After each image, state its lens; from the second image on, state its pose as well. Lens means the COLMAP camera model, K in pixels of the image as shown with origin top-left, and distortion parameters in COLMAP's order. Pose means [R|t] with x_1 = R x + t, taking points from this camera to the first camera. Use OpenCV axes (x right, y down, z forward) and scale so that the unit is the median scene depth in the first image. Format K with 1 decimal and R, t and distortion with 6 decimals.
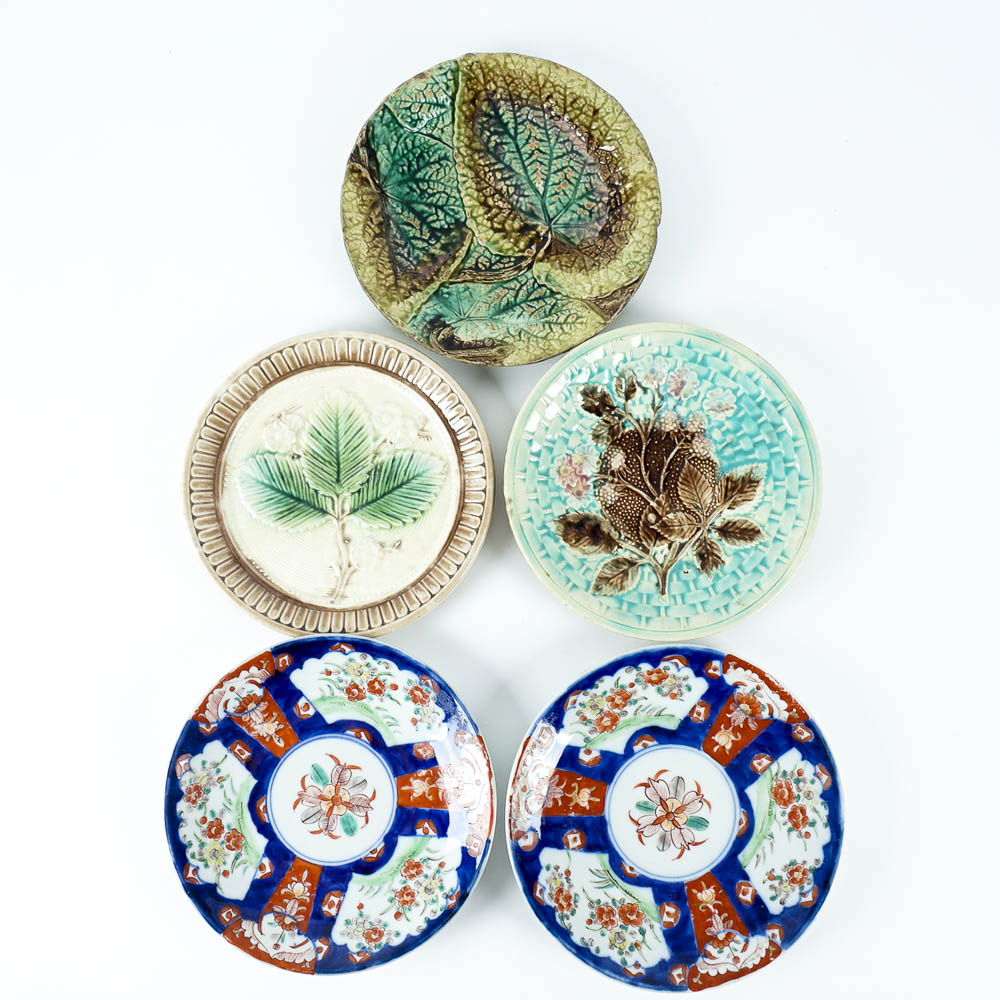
lens RADIAL K [[1103.8, 0, 530.9], [0, 1103.8, 497.0], [0, 0, 1]] dist [-0.016386, 0.000000]
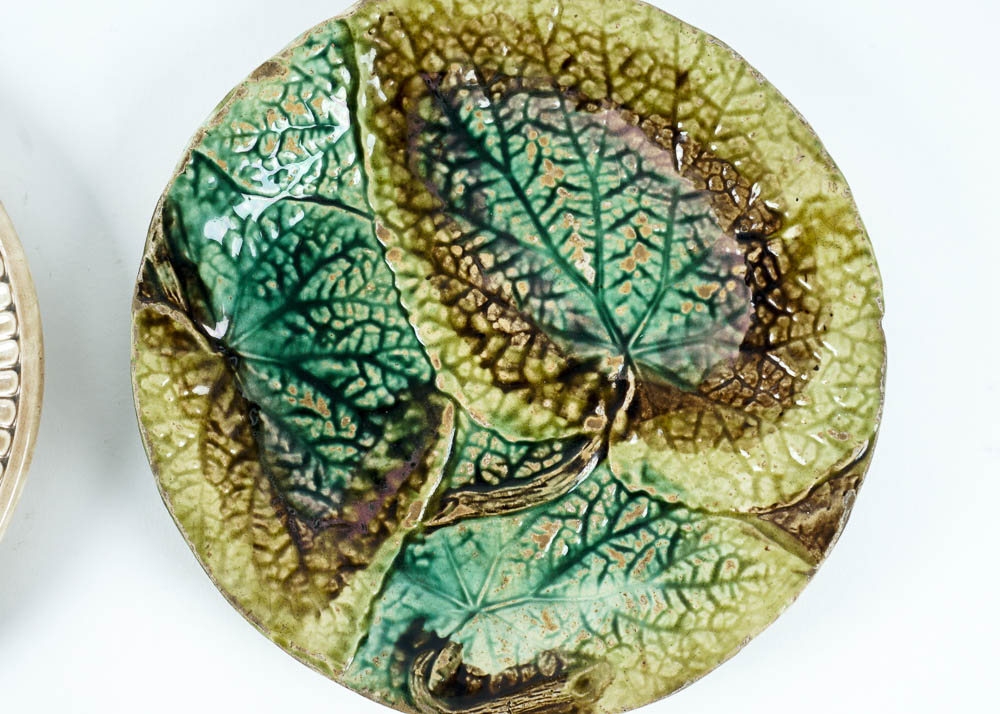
lens RADIAL K [[1330.3, 0, 503.4], [0, 1330.3, 358.7], [0, 0, 1]] dist [0.041706, 0.000000]
pose [[0.980112, -0.189288, 0.059582, -0.063075], [0.191011, 0.981279, -0.024637, -0.244551], [-0.053803, 0.035528, 0.997919, 0.488428]]
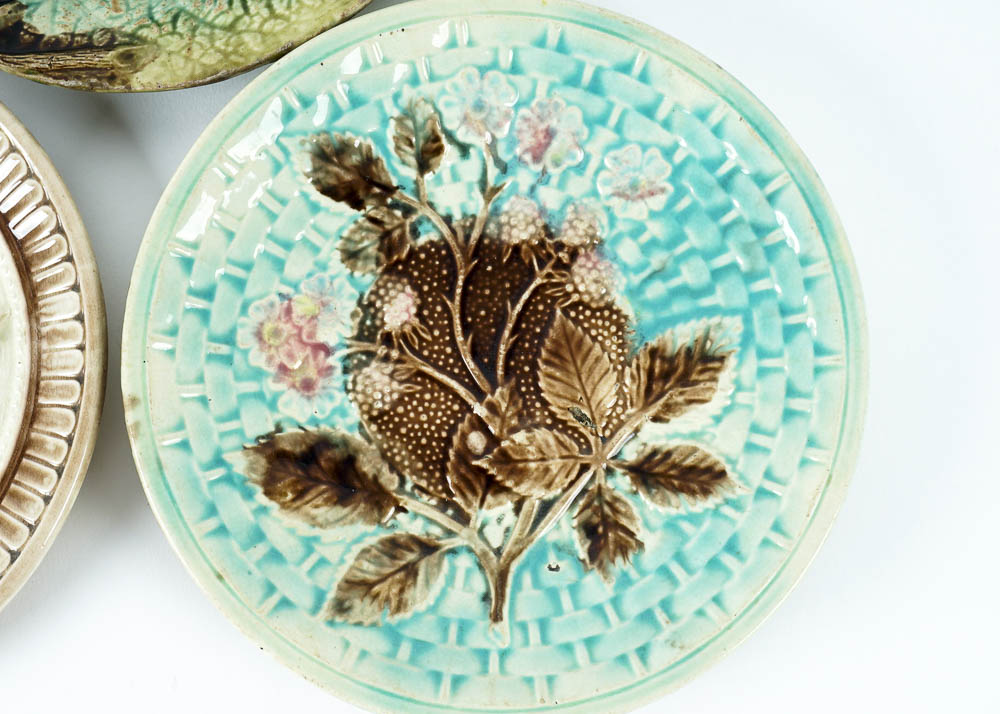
lens RADIAL K [[1596.3, 0, 500.0], [0, 1596.3, 351.8], [0, 0, 1]] dist [-0.026186, 0.000000]
pose [[0.999996, 0.002005, 0.002149, 0.117670], [-0.001937, 0.999514, -0.031122, 0.003096], [-0.002211, 0.031118, 0.999513, 0.372965]]
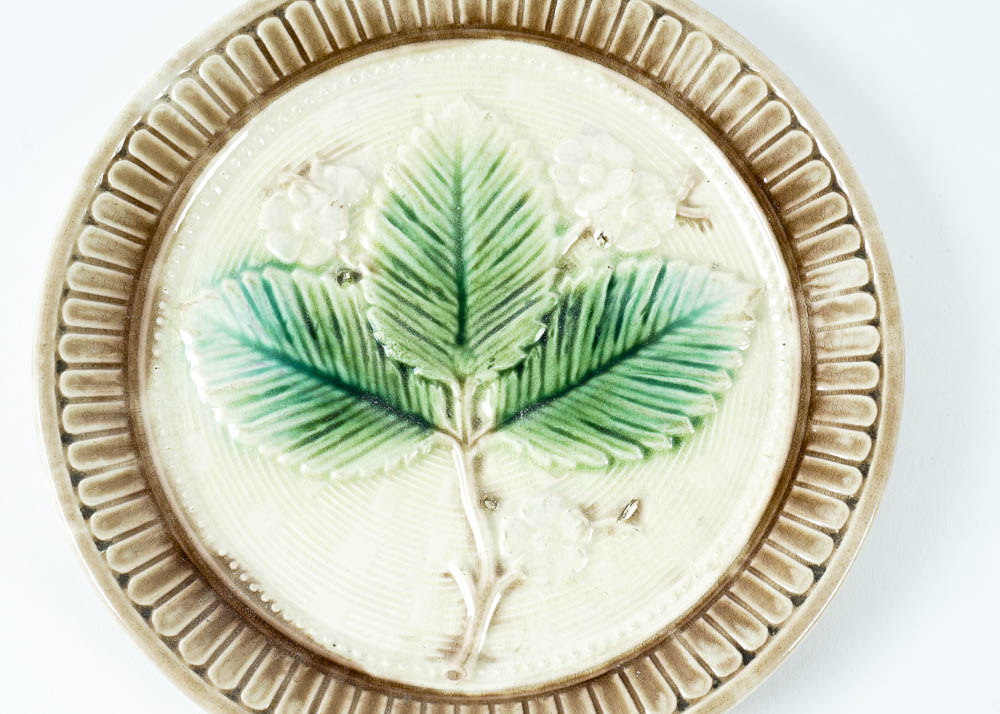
lens RADIAL K [[1330.3, 0, 494.5], [0, 1330.3, 357.8], [0, 0, 1]] dist [0.041706, 0.000000]
pose [[0.999947, -0.006090, 0.008262, -0.167881], [0.006894, 0.994856, -0.101060, 0.036714], [-0.007604, 0.101111, 0.994846, 0.556466]]
